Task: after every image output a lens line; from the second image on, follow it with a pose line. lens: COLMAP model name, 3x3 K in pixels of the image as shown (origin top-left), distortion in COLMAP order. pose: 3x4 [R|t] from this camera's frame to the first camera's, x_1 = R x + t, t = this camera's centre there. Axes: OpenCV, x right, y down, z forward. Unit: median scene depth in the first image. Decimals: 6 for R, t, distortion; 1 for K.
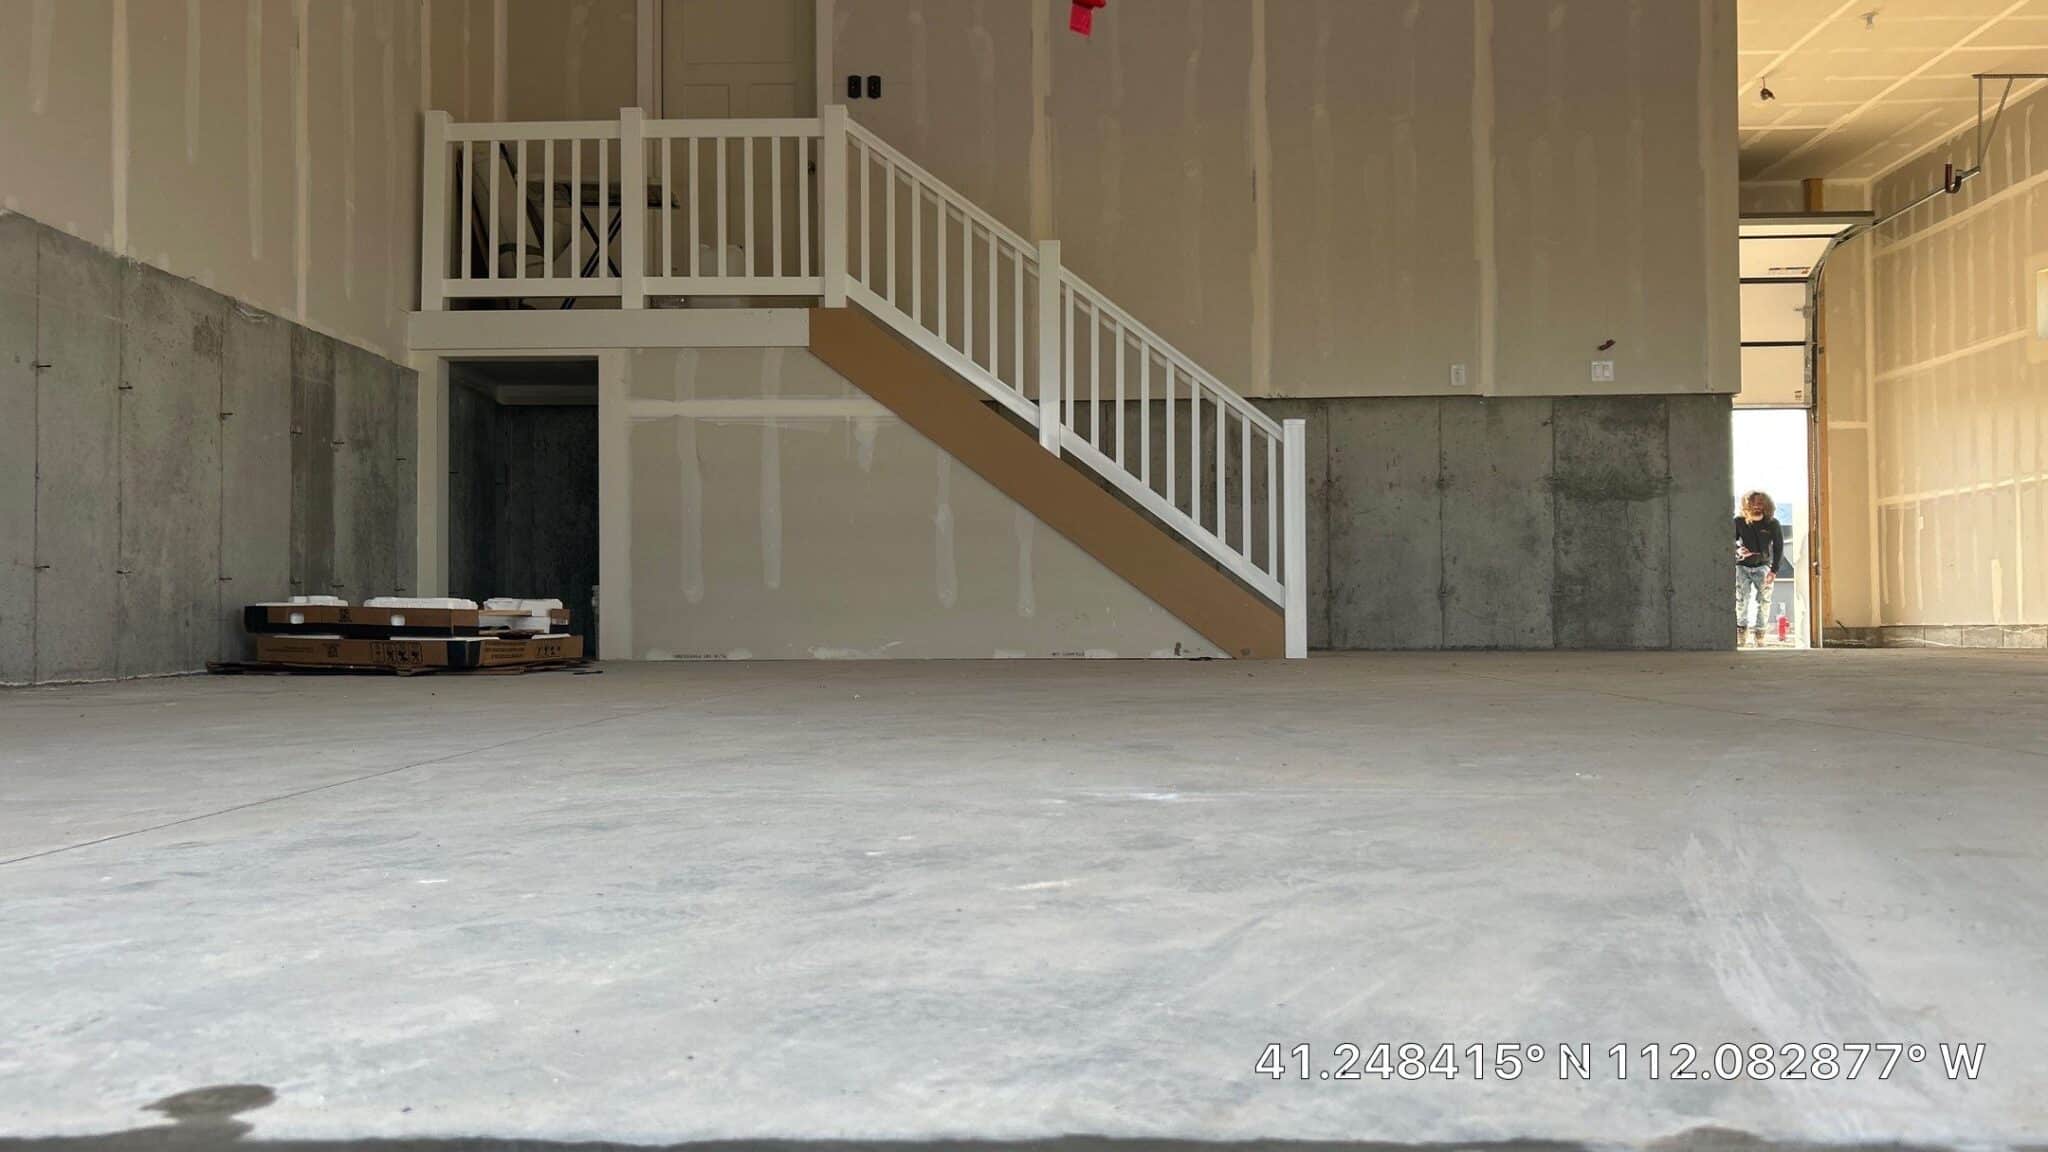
lens RADIAL K [[1541.1, 0, 1041.9], [0, 1541.1, 576.3], [0, 0, 1]] dist [0.026127, -0.012076]
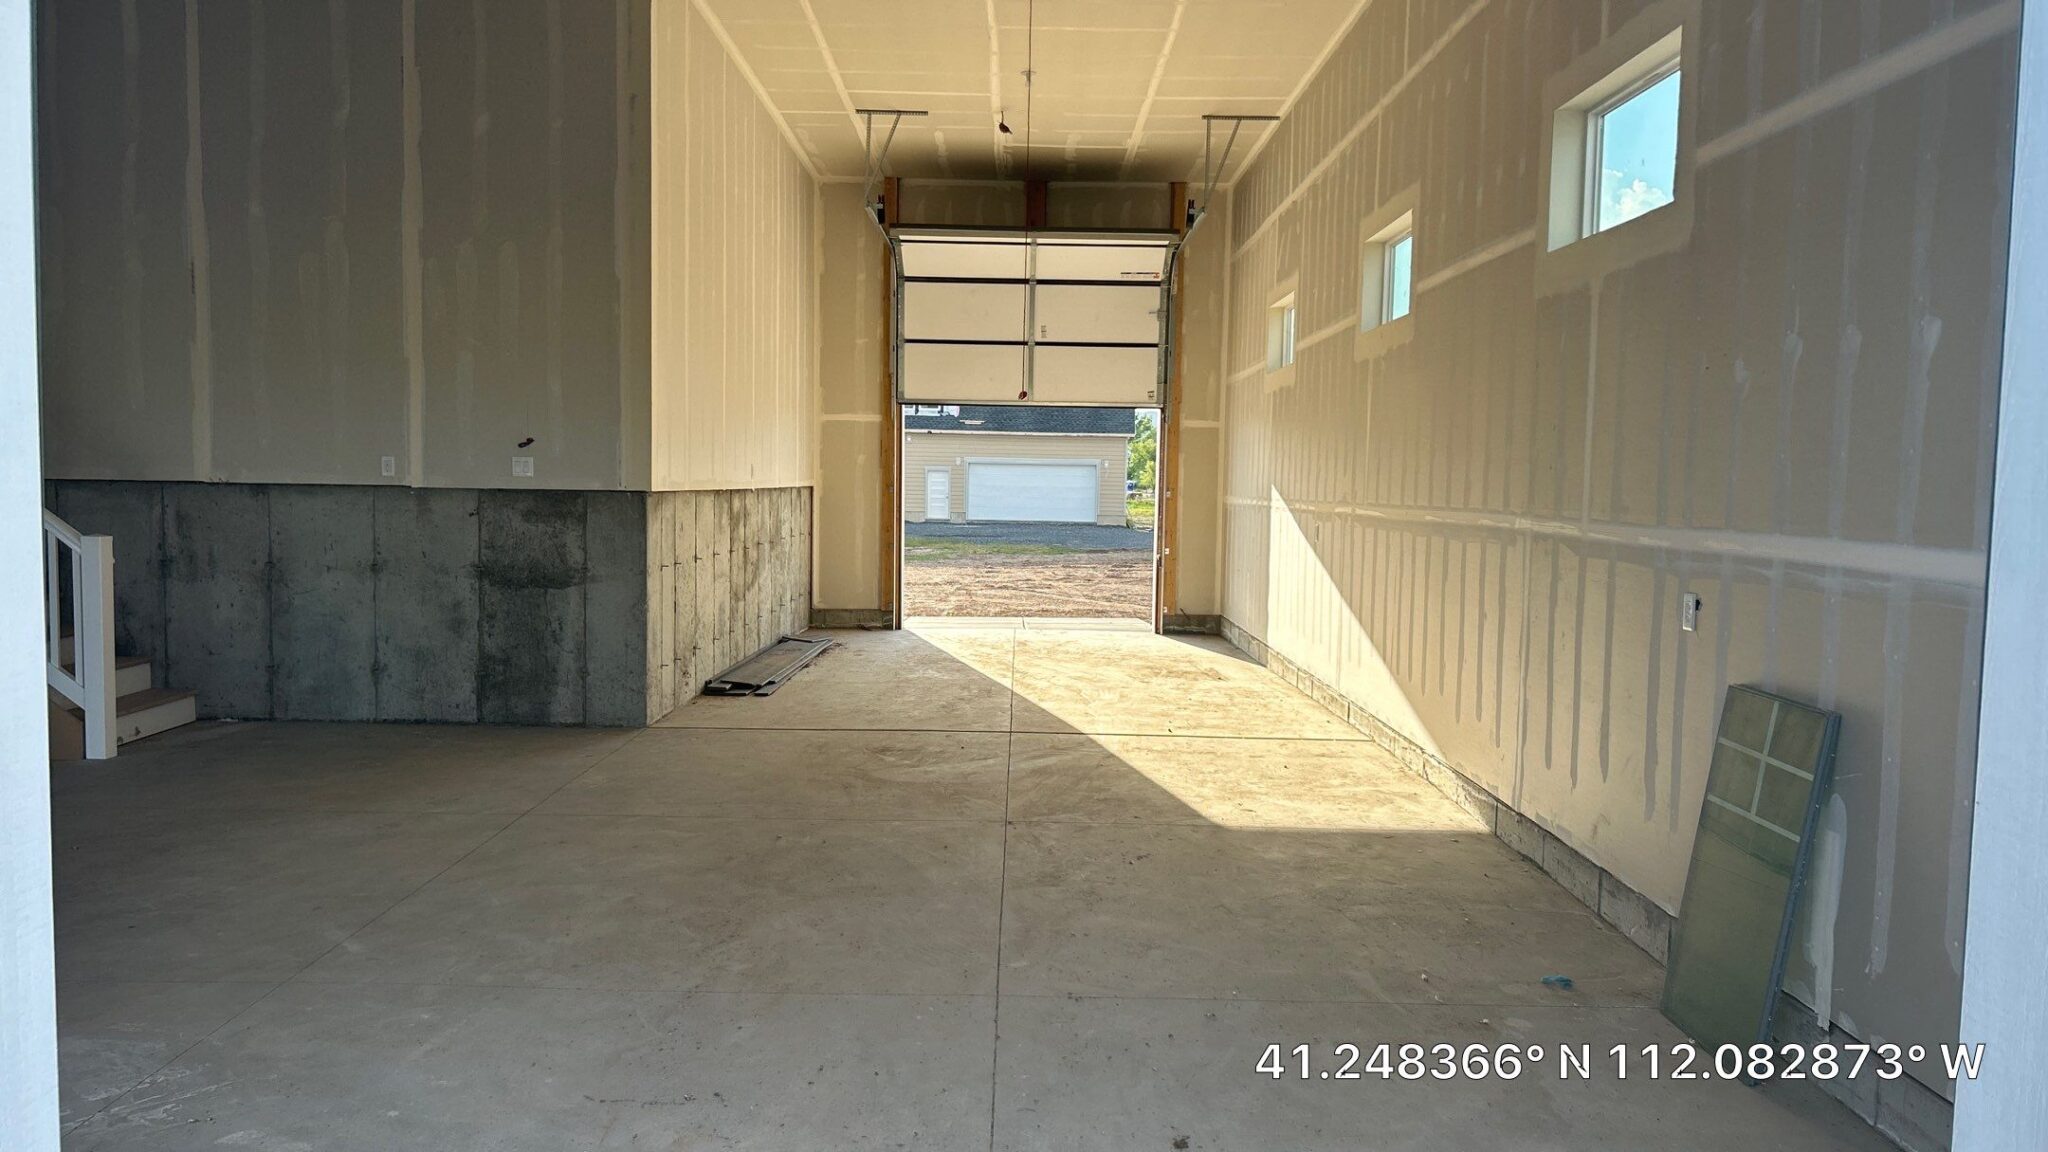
lens RADIAL K [[1527.5, 0, 1031.7], [0, 1527.5, 582.1], [0, 0, 1]] dist [0.005193, -0.004058]
pose [[0.999115, 0.021696, 0.036036, 0.750494], [-0.025238, 0.994573, 0.100930, -0.187211], [-0.033651, -0.101750, 0.994241, -0.073856]]
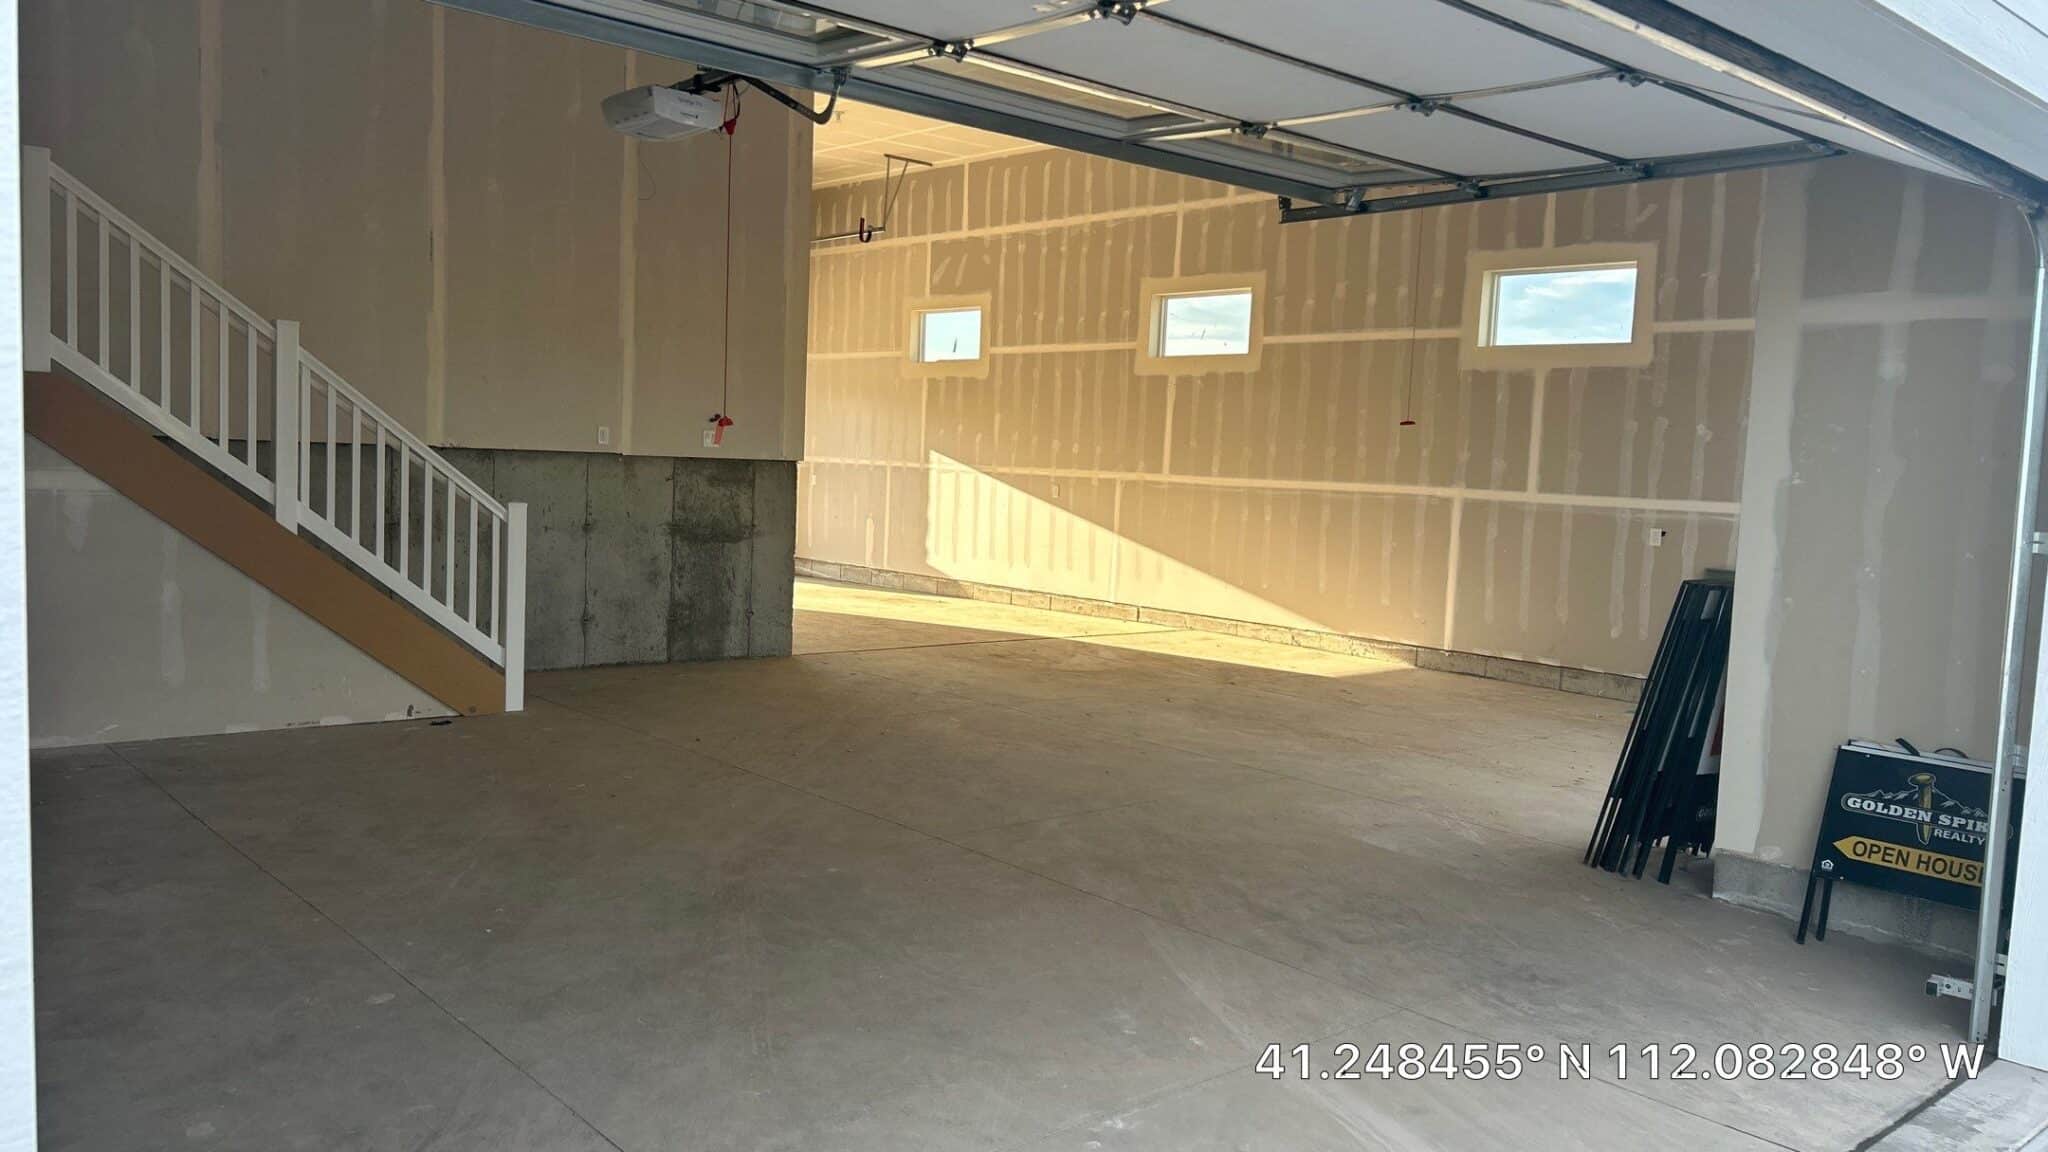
lens RADIAL K [[1541.1, 0, 1041.9], [0, 1541.1, 576.3], [0, 0, 1]] dist [0.026127, -0.012076]
pose [[0.722818, -0.017071, 0.690828, -0.335903], [-0.070485, 0.992660, 0.098278, -0.181137], [-0.687435, -0.119730, 0.716309, -0.090032]]
